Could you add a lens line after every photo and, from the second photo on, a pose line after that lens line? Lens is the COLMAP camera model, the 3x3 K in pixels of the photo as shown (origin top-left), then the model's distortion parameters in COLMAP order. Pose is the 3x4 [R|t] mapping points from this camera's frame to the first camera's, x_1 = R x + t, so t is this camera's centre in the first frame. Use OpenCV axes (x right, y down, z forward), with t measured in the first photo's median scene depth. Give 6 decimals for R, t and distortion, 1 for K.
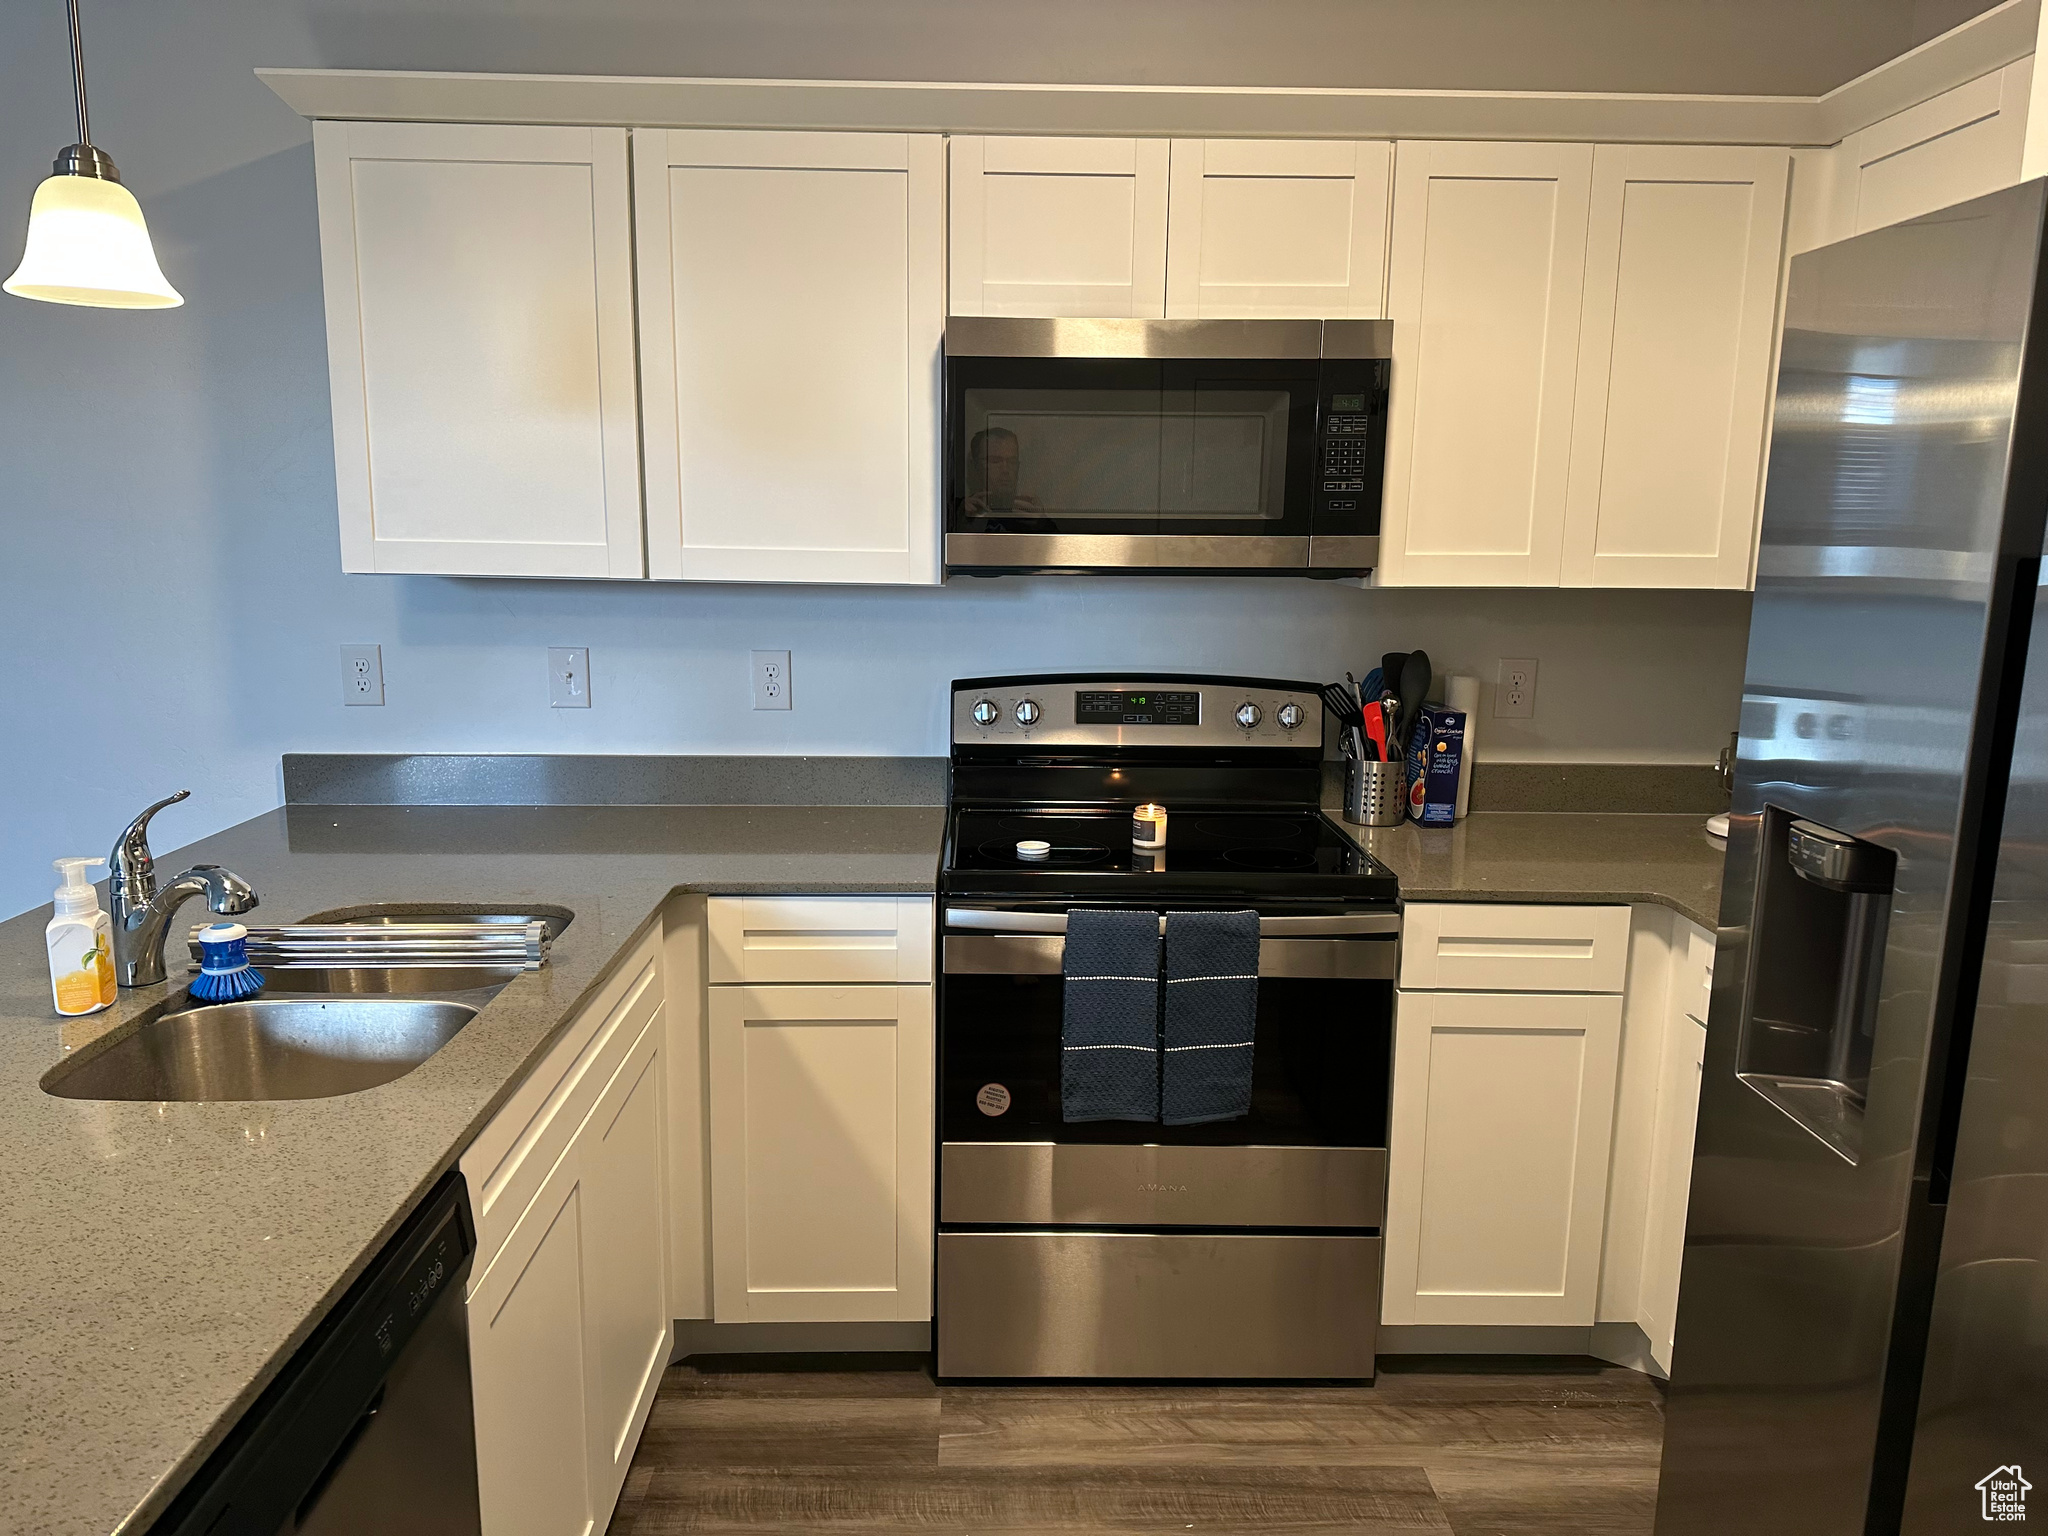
lens RADIAL K [[1371.9, 0, 1024.0], [0, 1371.9, 768.0], [0, 0, 1]] dist [0.069997, -0.077168]
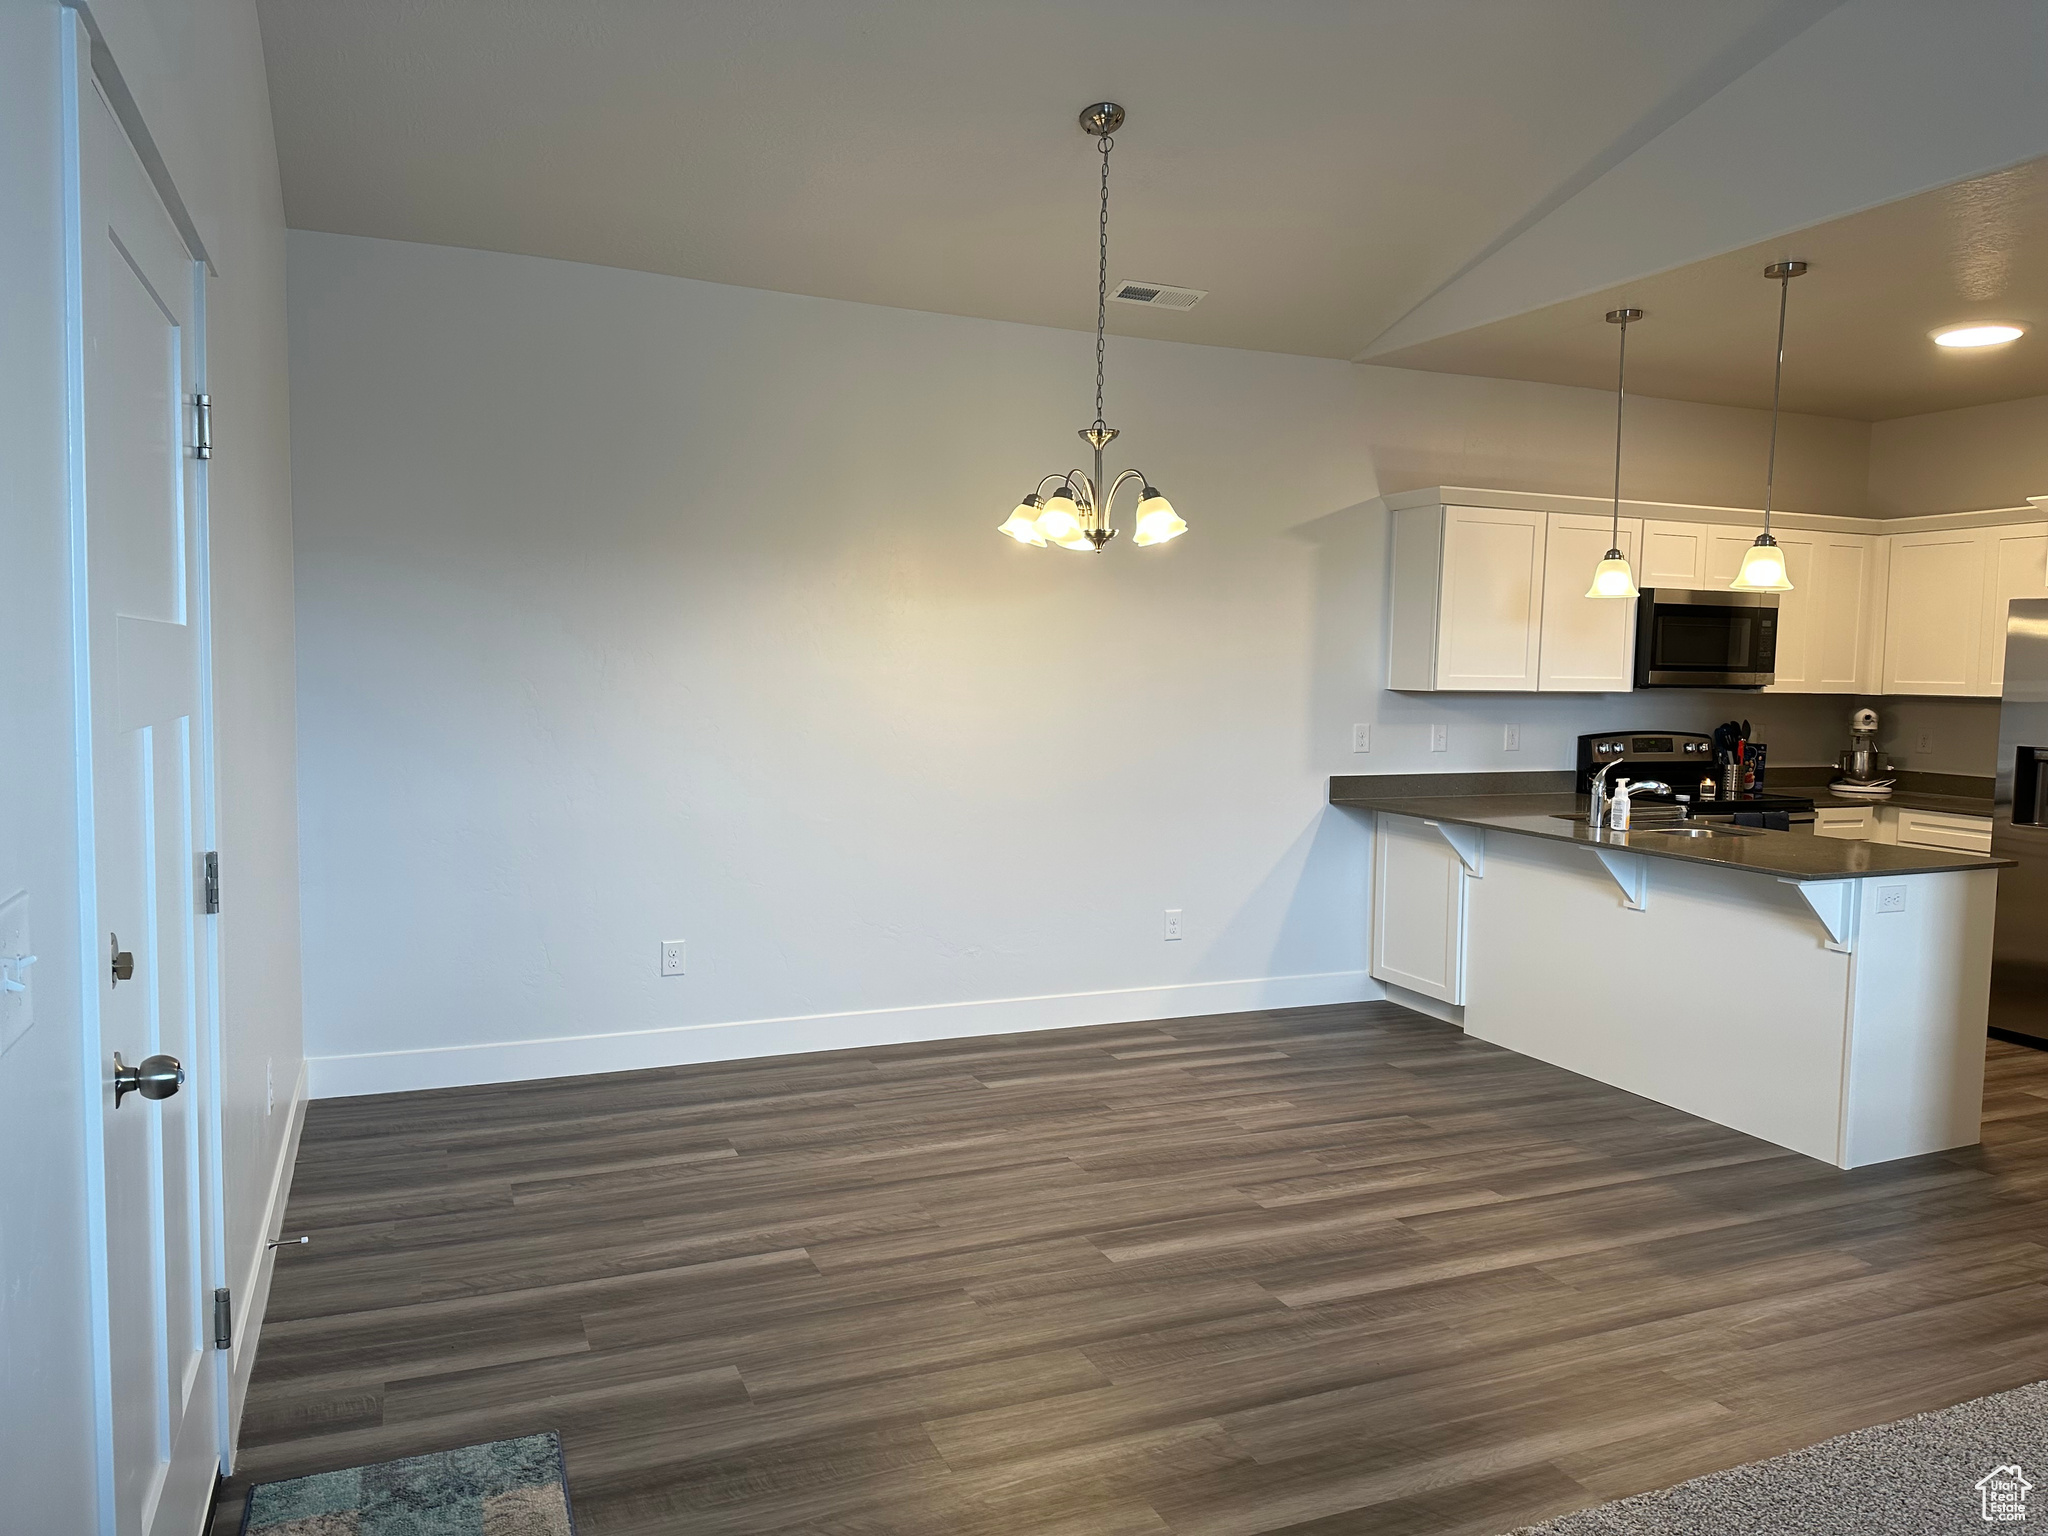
lens RADIAL K [[1426.3, 0, 1027.8], [0, 1426.3, 778.0], [0, 0, 1]] dist [0.075342, -0.149614]
pose [[0.925487, -0.025445, 0.377924, -2.042506], [0.057123, 0.995706, -0.072847, 0.144468], [-0.374447, 0.089007, 0.922966, -0.949230]]
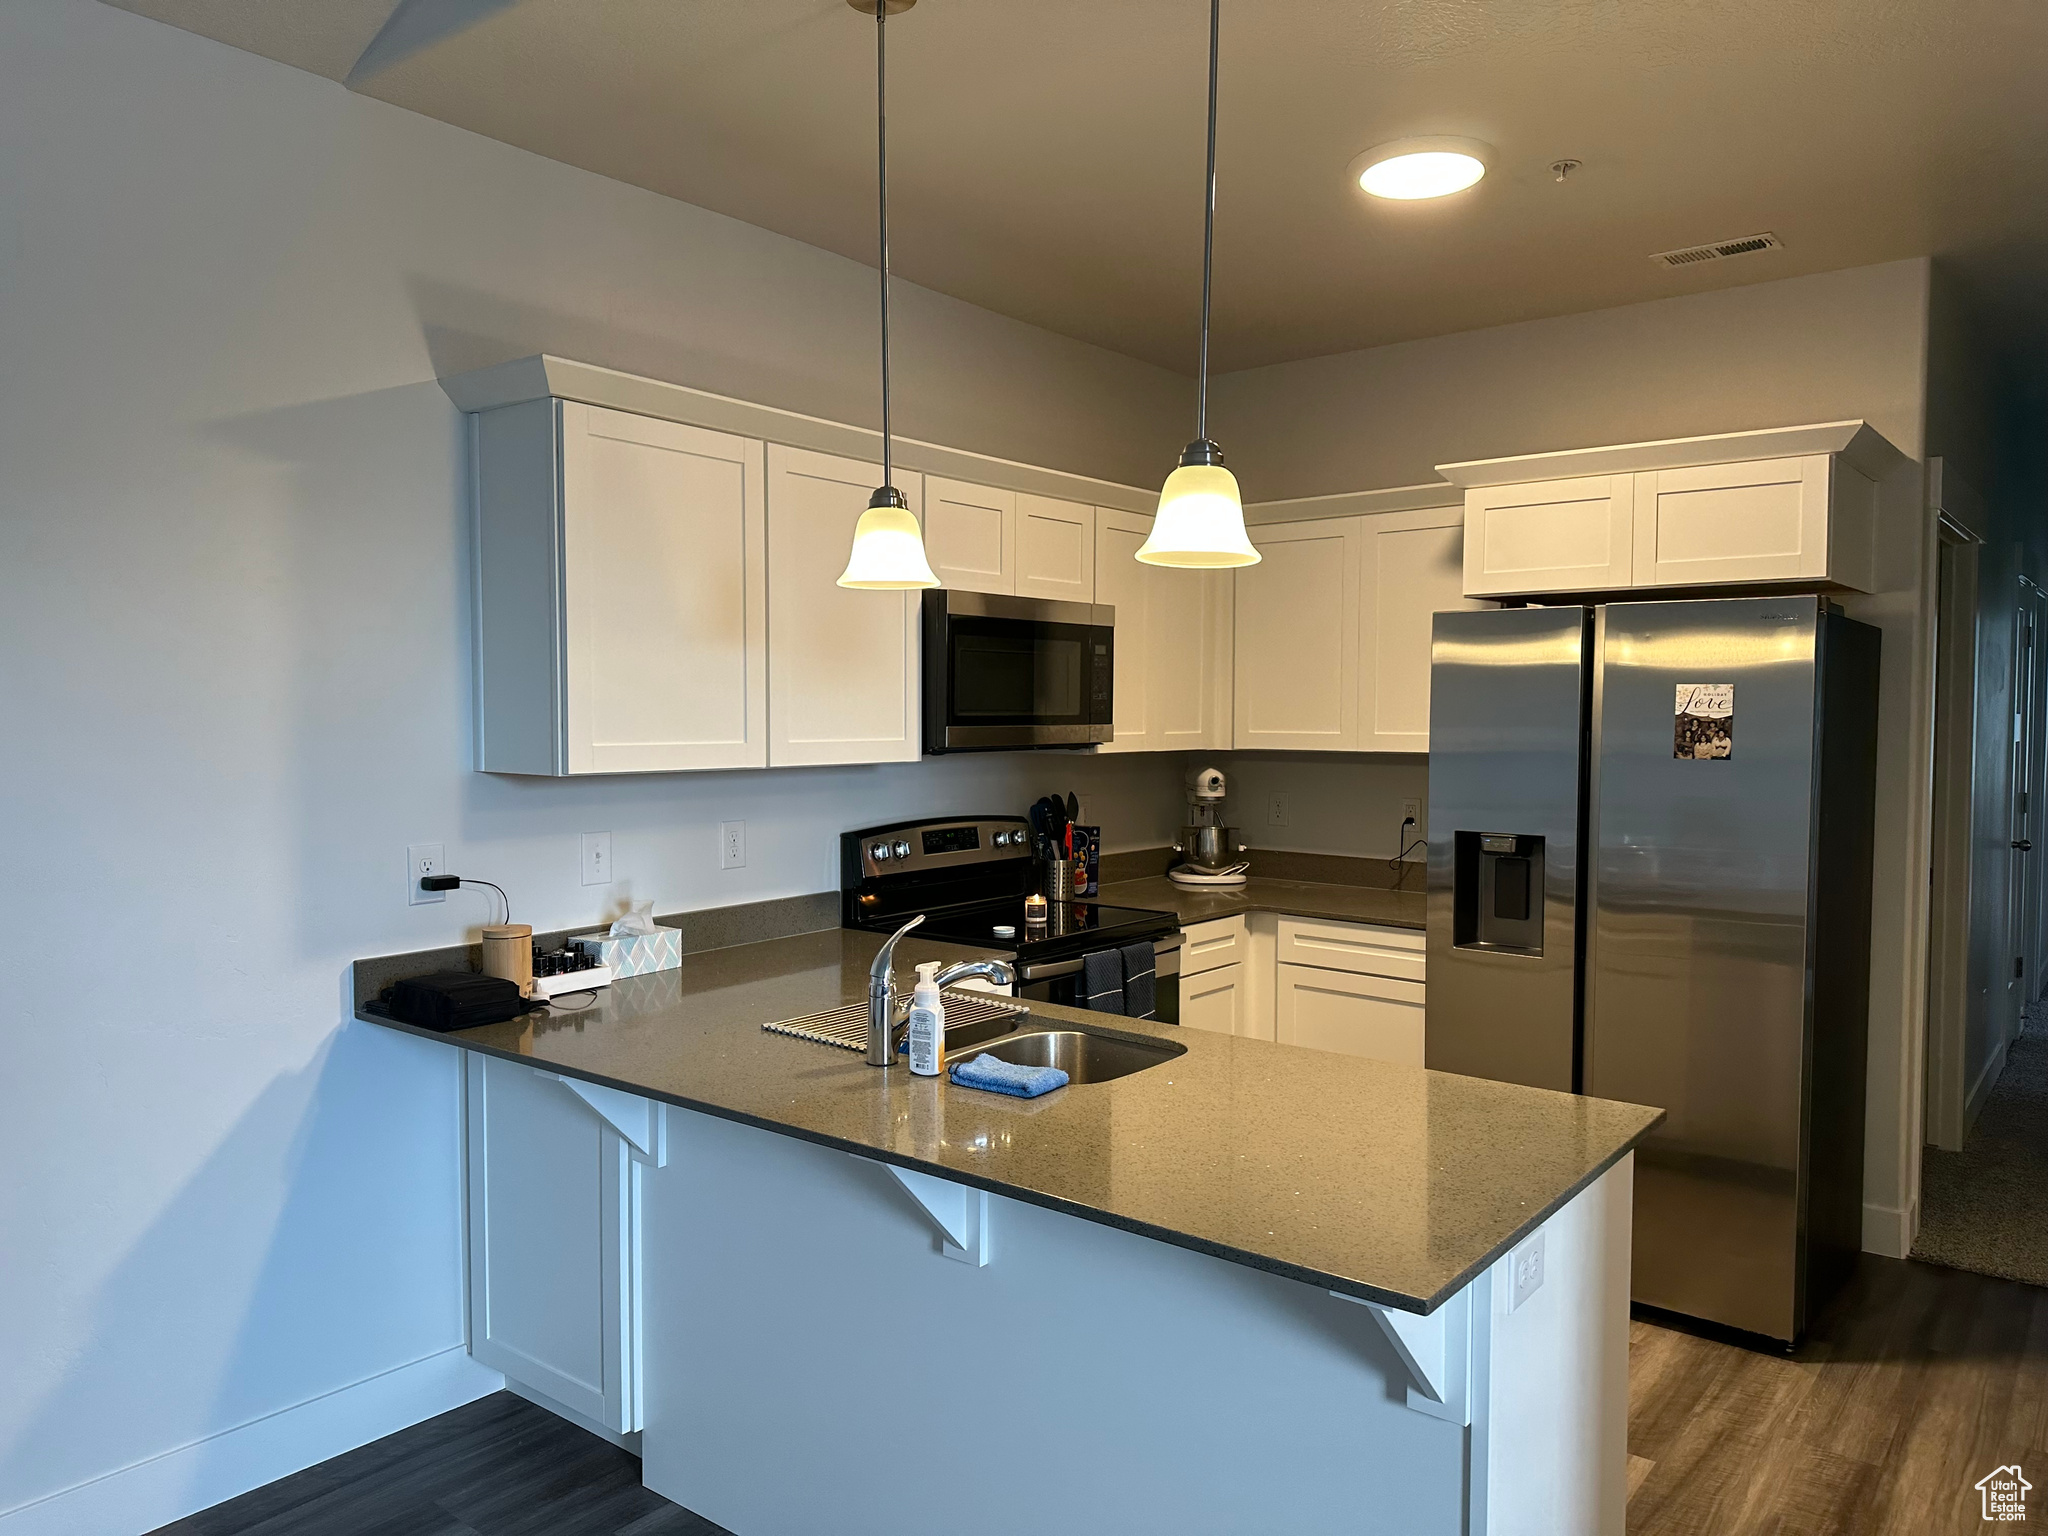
lens RADIAL K [[1426.3, 0, 1027.8], [0, 1426.3, 778.0], [0, 0, 1]] dist [0.075342, -0.149614]
pose [[0.635196, -0.046147, 0.770971, -1.173896], [0.130323, 0.990304, -0.048096, -0.028368], [-0.761277, 0.131026, 0.635051, -0.049401]]
